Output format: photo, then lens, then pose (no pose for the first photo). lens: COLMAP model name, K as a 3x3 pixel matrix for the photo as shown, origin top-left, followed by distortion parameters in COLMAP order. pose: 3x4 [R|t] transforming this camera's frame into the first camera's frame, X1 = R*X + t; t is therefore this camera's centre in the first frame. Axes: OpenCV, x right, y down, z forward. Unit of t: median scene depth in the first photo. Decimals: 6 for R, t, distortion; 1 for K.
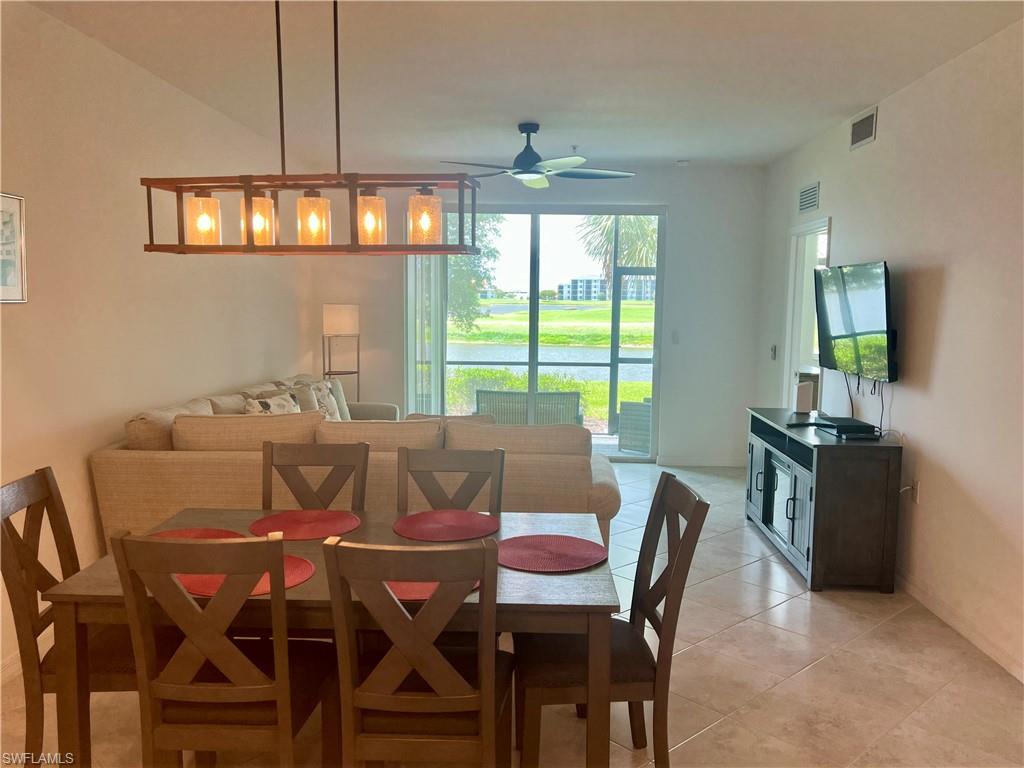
lens RADIAL K [[832.4, 0, 515.4], [0, 832.4, 388.3], [0, 0, 1]] dist [0.038972, 0.003635]
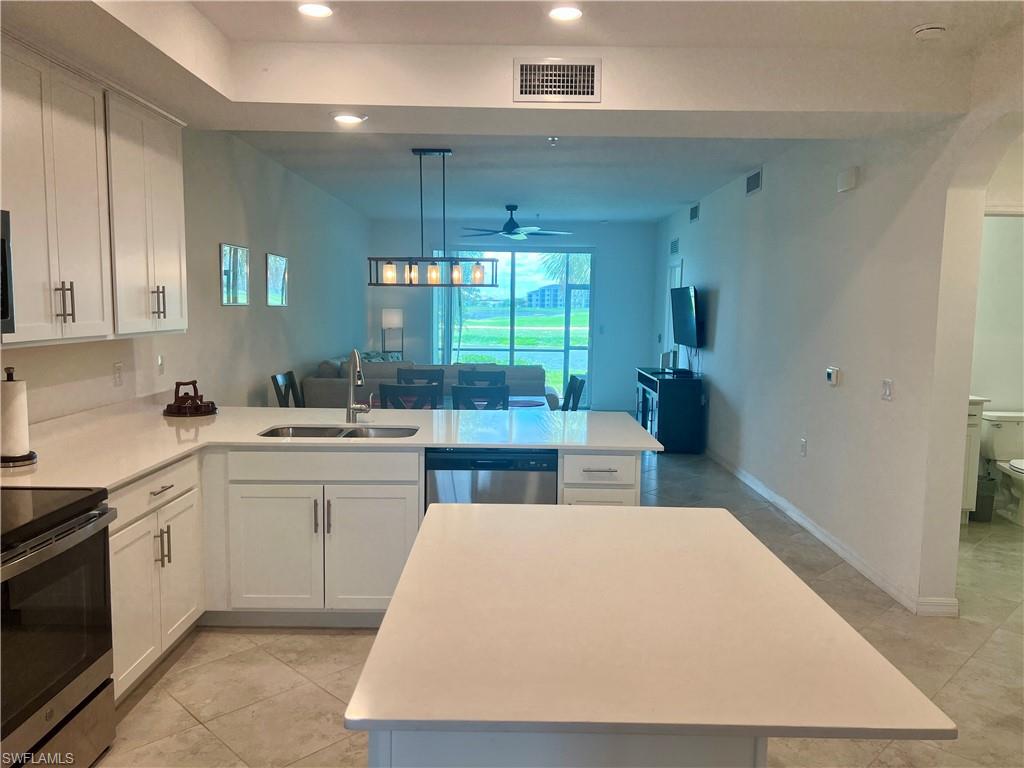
lens RADIAL K [[777.6, 0, 512.3], [0, 777.6, 384.4], [0, 0, 1]] dist [0.060361, -0.027736]
pose [[0.999497, -0.000684, 0.031694, -0.027725], [0.000907, 0.999975, -0.007037, 0.056285], [-0.031688, 0.007062, 0.999473, -0.504842]]
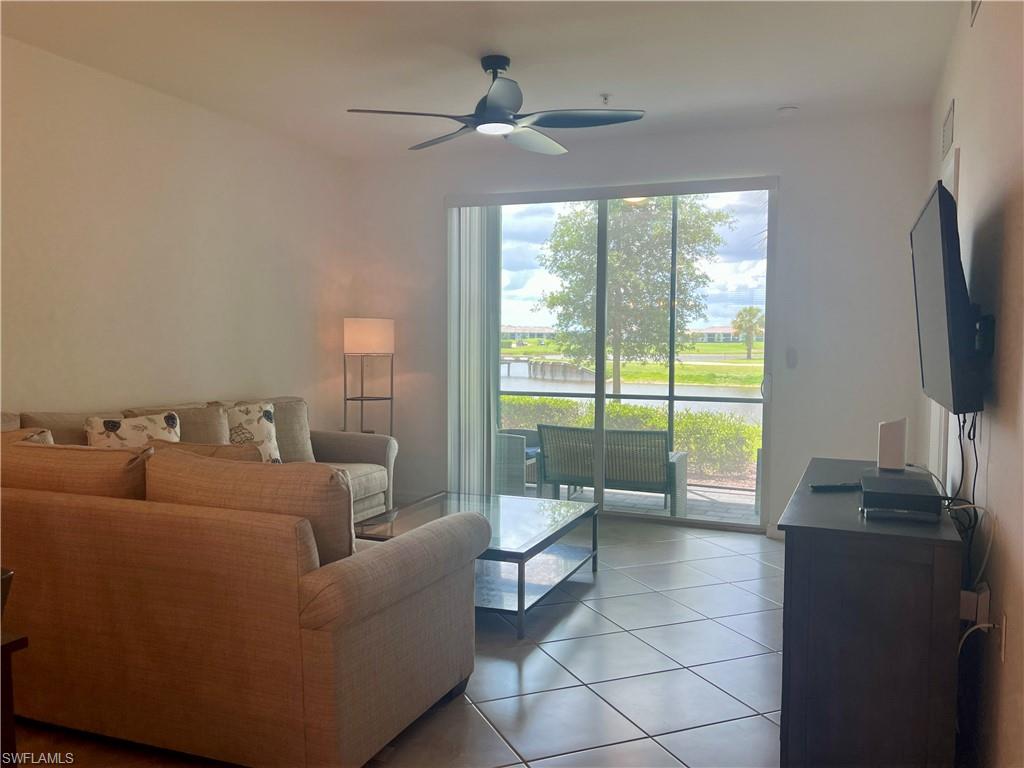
lens RADIAL K [[832.4, 0, 513.4], [0, 832.4, 377.3], [0, 0, 1]] dist [0.038972, 0.003635]
pose [[0.935929, 0.008985, -0.352074, 0.231585], [-0.032609, 0.997591, -0.061224, 0.006941], [0.350676, 0.068782, 0.933967, 0.264805]]
